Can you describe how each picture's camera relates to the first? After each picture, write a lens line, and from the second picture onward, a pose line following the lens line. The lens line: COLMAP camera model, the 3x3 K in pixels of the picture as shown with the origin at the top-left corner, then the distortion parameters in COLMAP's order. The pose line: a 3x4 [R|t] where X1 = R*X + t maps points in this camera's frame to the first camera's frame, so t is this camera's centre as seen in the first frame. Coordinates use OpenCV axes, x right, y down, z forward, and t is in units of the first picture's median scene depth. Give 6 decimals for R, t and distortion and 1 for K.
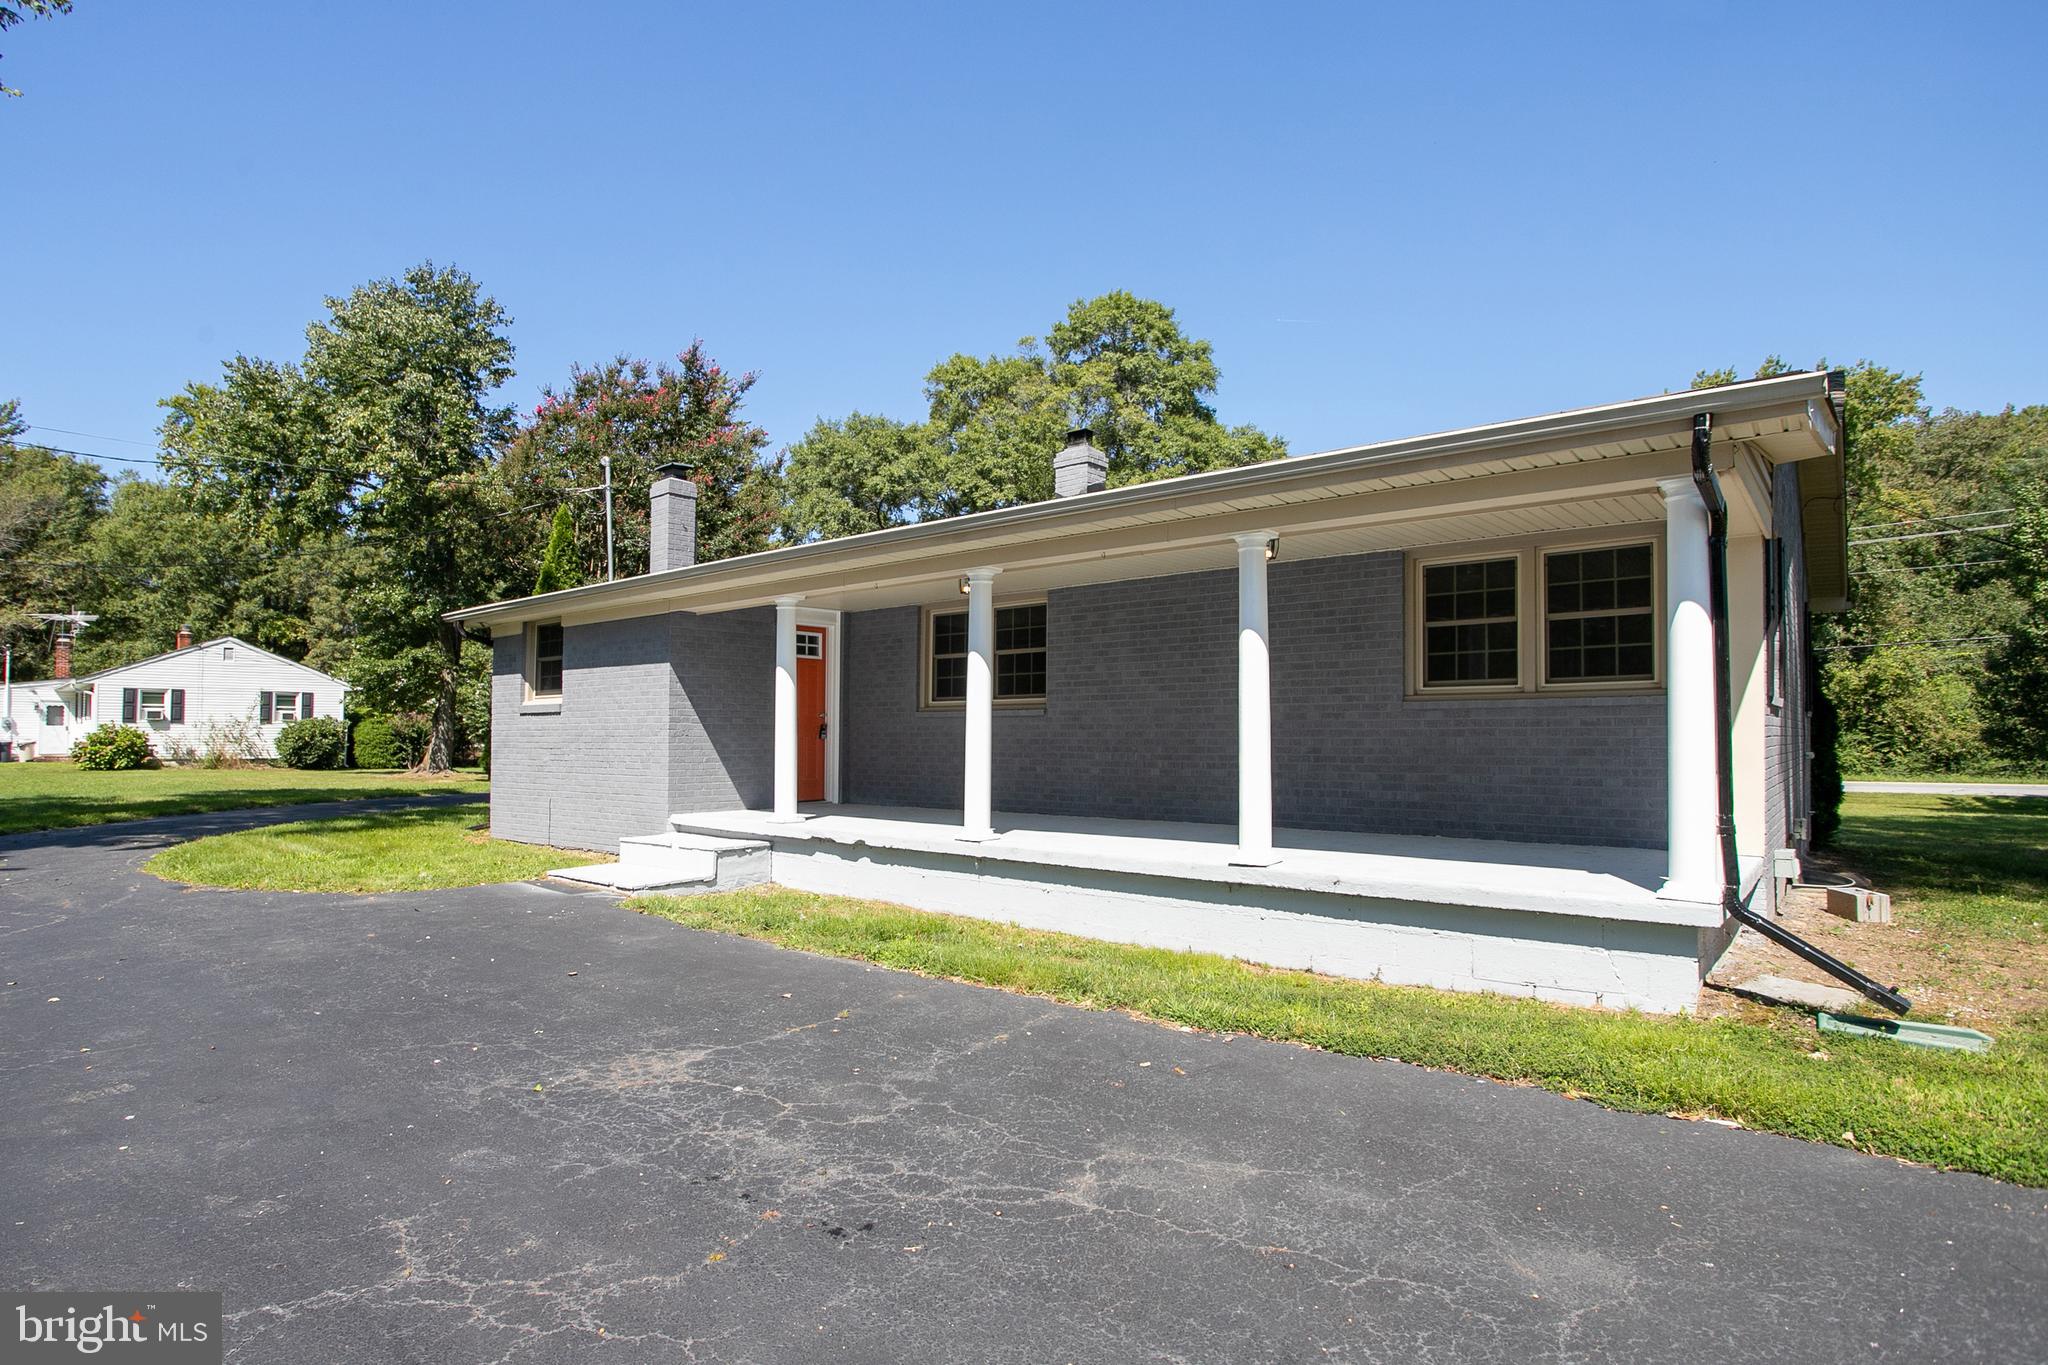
lens RADIAL K [[999.9, 0, 994.9], [0, 999.9, 706.0], [0, 0, 1]] dist [-0.067290, 0.030496]
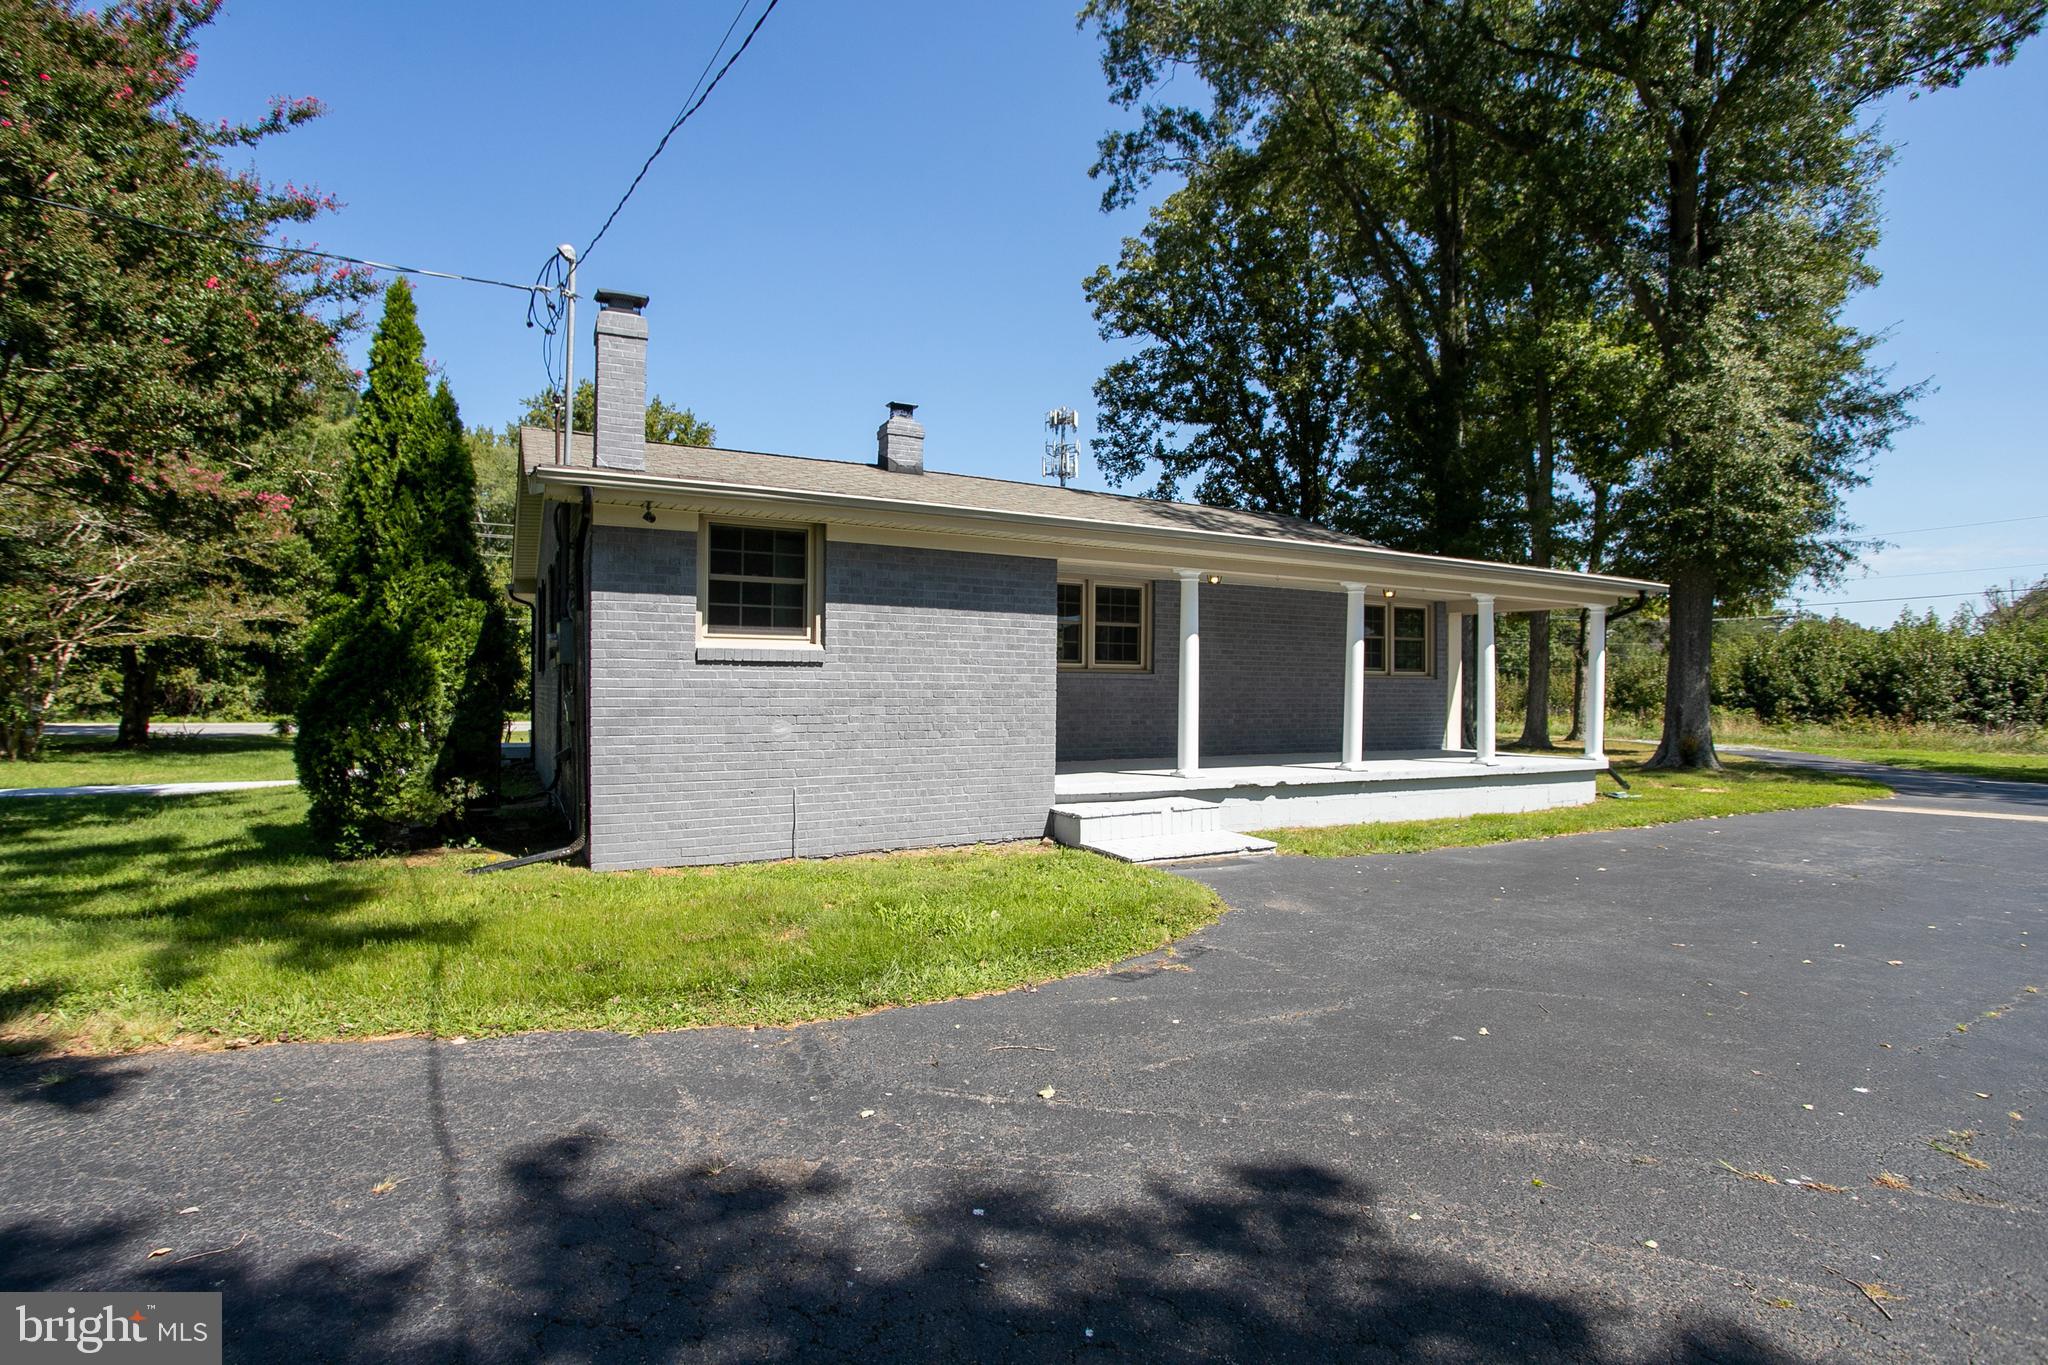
lens RADIAL K [[975.6, 0, 987.8], [0, 975.6, 719.5], [0, 0, 1]] dist [-0.065173, 0.036693]
pose [[0.398851, -0.026139, 0.916643, -1.244440], [-0.037952, 0.998267, 0.044980, 0.013911], [-0.916230, -0.052729, 0.397167, 0.761590]]
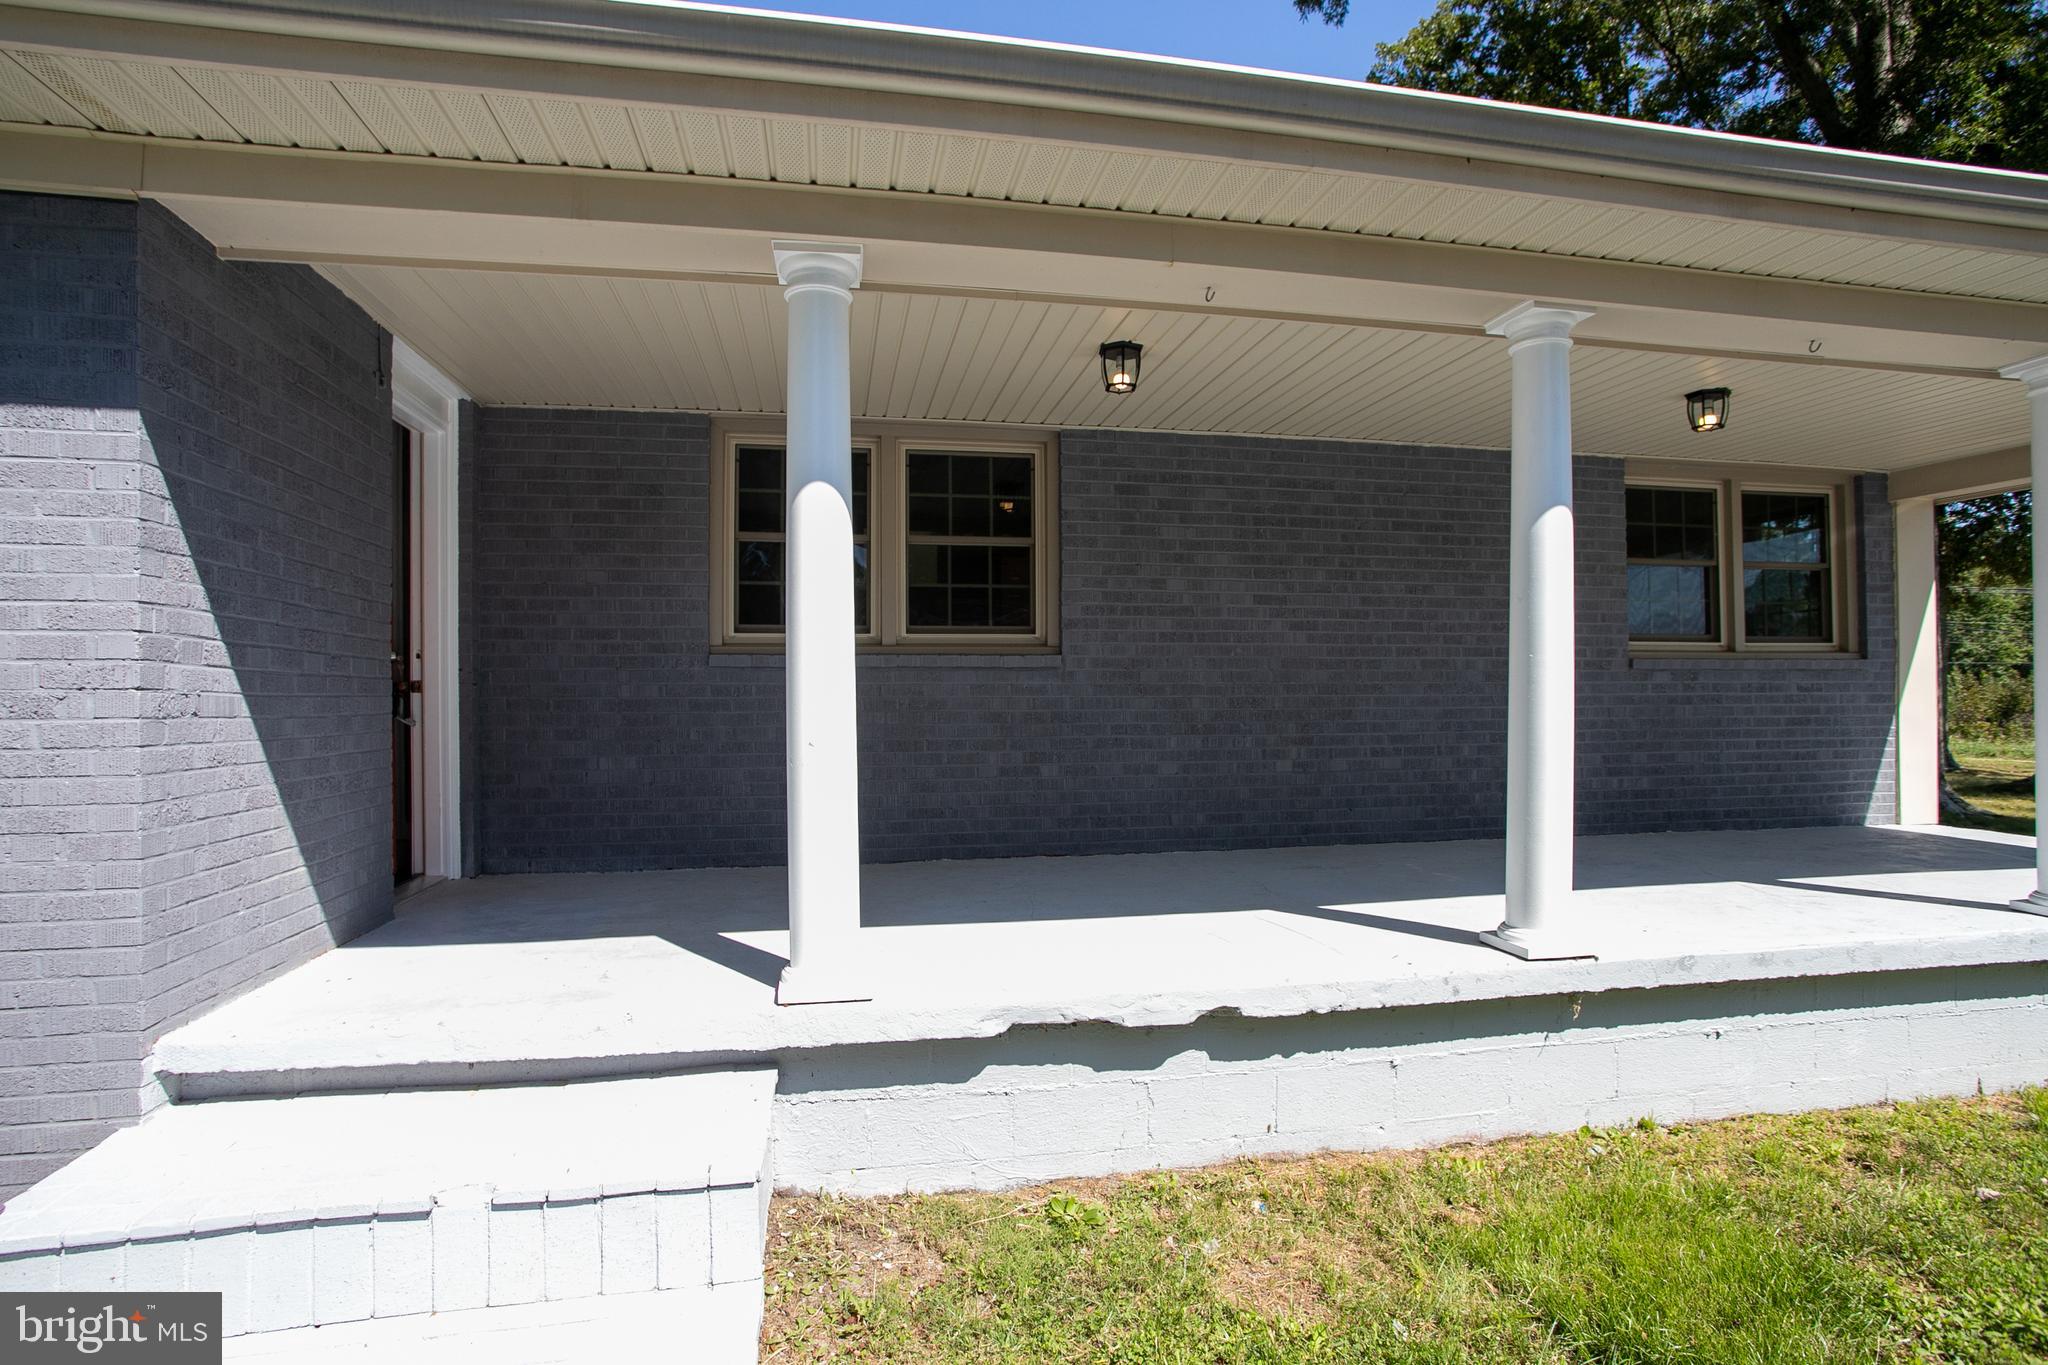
lens RADIAL K [[999.9, 0, 994.9], [0, 999.9, 706.0], [0, 0, 1]] dist [-0.067290, 0.030496]
pose [[0.648746, -0.006405, 0.760978, -0.399629], [-0.018009, 0.999555, 0.023766, 0.019151], [-0.760792, -0.029122, 0.648342, 0.742824]]
